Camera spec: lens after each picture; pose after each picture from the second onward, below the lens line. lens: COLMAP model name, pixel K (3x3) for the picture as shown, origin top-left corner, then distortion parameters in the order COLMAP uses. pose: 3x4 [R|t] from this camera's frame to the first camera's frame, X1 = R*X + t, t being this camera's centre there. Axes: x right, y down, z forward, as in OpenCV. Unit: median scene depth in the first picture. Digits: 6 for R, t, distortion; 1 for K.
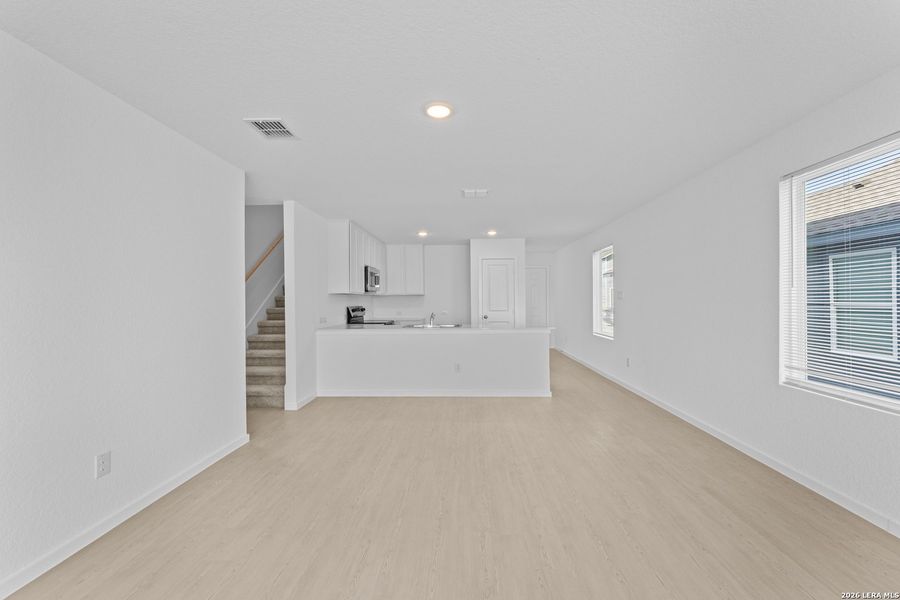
lens RADIAL K [[369.1, 0, 446.8], [0, 369.1, 300.5], [0, 0, 1]] dist [-0.023450, -0.000008]
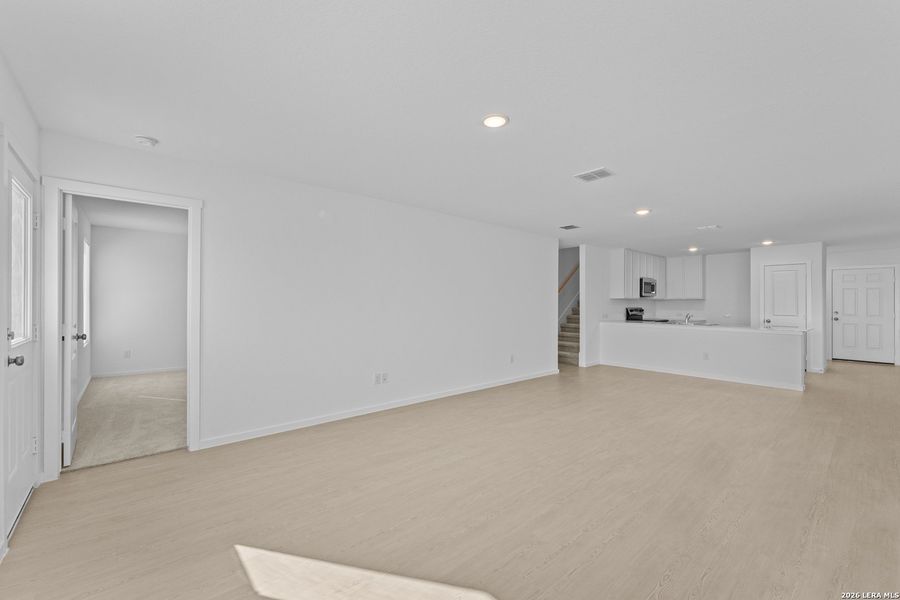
lens RADIAL K [[369.1, 0, 446.8], [0, 369.1, 300.5], [0, 0, 1]] dist [-0.023450, -0.000008]
pose [[0.698340, 0.009418, -0.715704, 0.272481], [-0.012685, 0.999919, 0.000781, -0.003237], [0.715654, 0.008533, 0.698403, -0.493784]]
